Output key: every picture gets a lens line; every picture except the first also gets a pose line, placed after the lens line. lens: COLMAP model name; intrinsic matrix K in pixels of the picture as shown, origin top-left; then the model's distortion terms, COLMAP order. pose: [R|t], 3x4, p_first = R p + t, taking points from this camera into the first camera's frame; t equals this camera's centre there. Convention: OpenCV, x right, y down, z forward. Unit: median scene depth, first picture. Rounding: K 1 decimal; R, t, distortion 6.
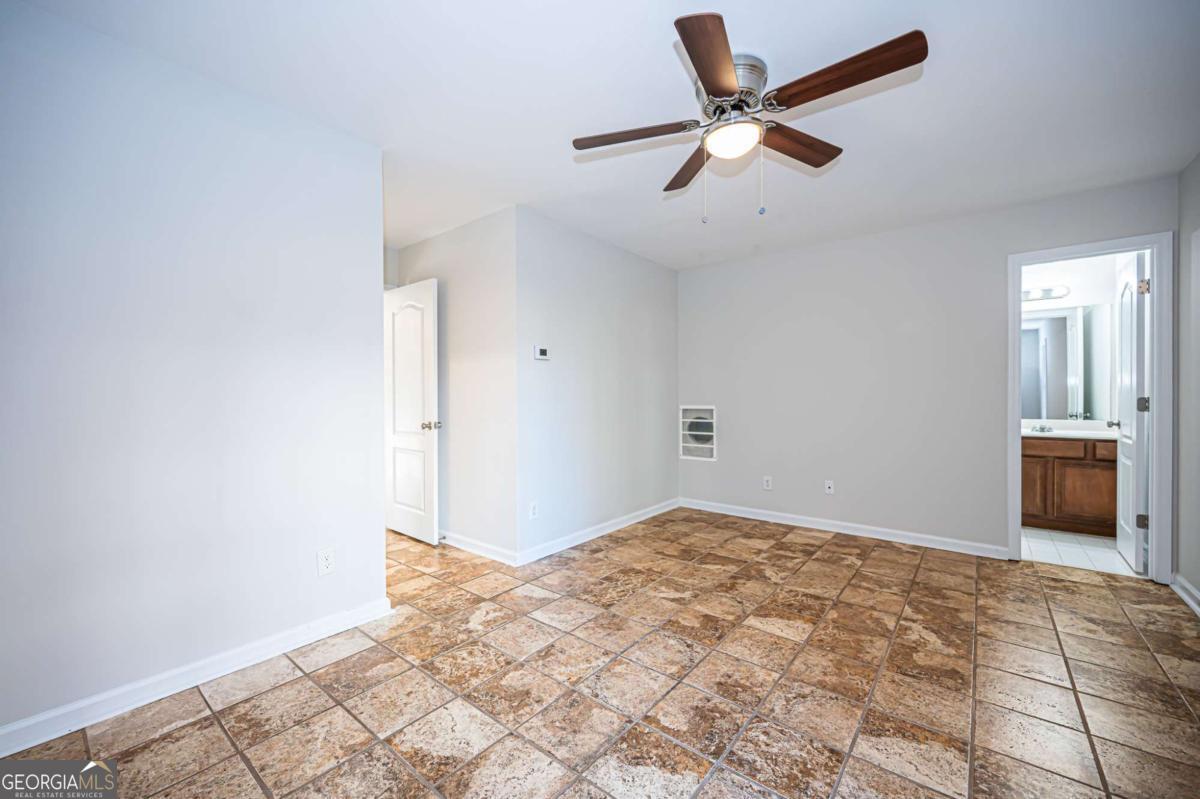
lens RADIAL K [[474.0, 0, 600.0], [0, 474.0, 399.5], [0, 0, 1]] dist [-0.000127, -0.000110]
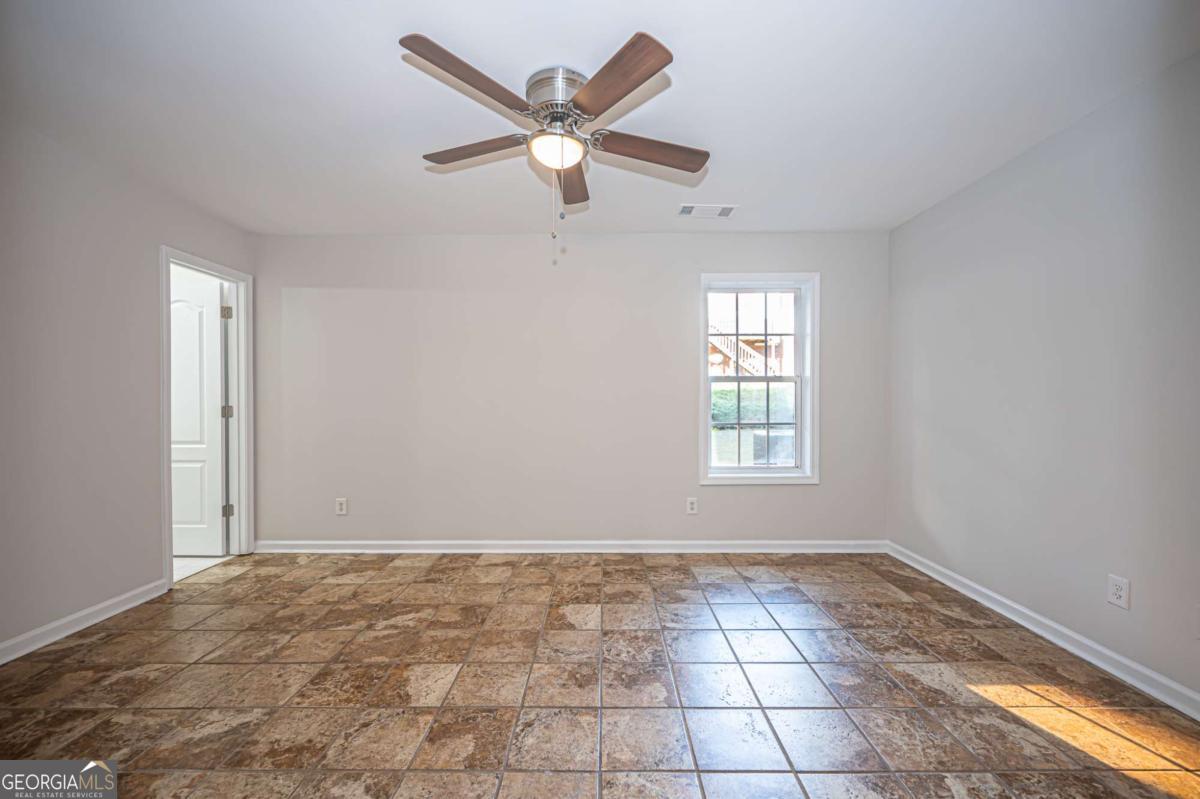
lens RADIAL K [[474.0, 0, 600.0], [0, 474.0, 399.5], [0, 0, 1]] dist [-0.000127, -0.000110]
pose [[-0.623359, 0.004050, 0.781925, -0.443996], [0.009605, 0.999951, 0.002478, -0.016903], [-0.781877, 0.009055, -0.623367, 1.233669]]
